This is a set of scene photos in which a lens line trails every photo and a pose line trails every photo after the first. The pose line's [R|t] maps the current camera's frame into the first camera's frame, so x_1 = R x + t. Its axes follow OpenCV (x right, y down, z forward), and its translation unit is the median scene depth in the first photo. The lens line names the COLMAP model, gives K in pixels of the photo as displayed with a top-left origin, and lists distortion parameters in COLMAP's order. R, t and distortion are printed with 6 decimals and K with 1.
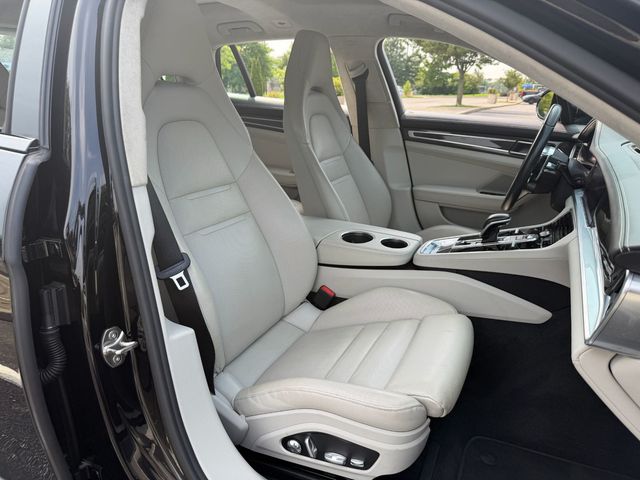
lens RADIAL K [[450.9, 0, 320.0], [0, 450.9, 240.0], [0, 0, 1]] dist [0.104719, -0.183295]
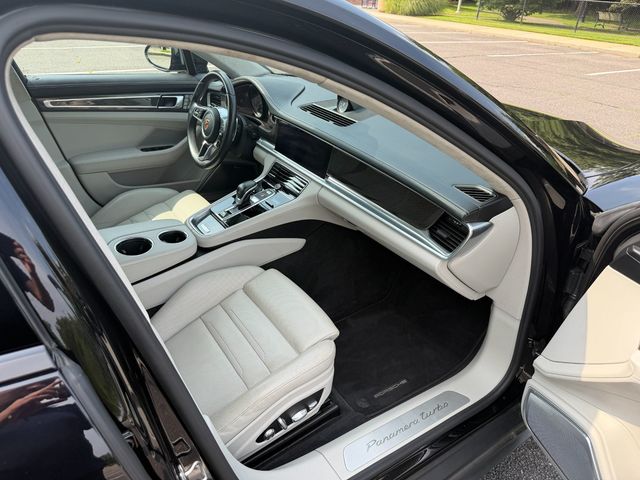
lens RADIAL K [[450.9, 0, 320.0], [0, 450.9, 240.0], [0, 0, 1]] dist [0.104719, -0.183295]
pose [[0.487414, -0.417682, 0.766792, -0.460959], [0.229804, 0.908572, 0.348836, -0.264426], [-0.842388, 0.006184, 0.538836, 0.154539]]
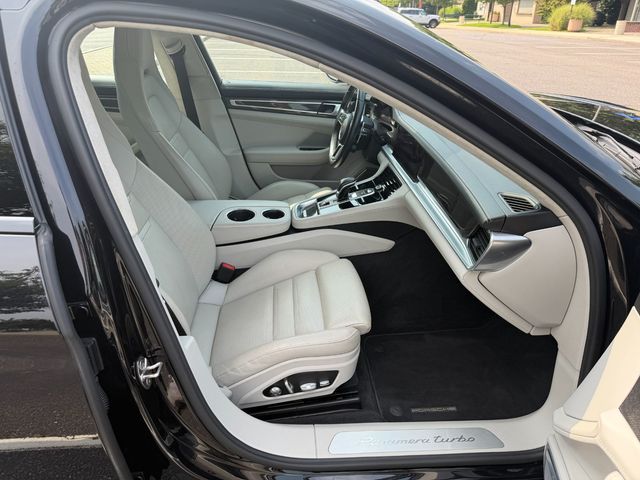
lens RADIAL K [[450.9, 0, 320.0], [0, 450.9, 240.0], [0, 0, 1]] dist [0.104719, -0.183295]
pose [[0.855399, -0.243359, 0.457240, -0.291348], [0.169487, 0.965666, 0.196886, -0.138836], [-0.489455, -0.090919, 0.867276, -0.111669]]
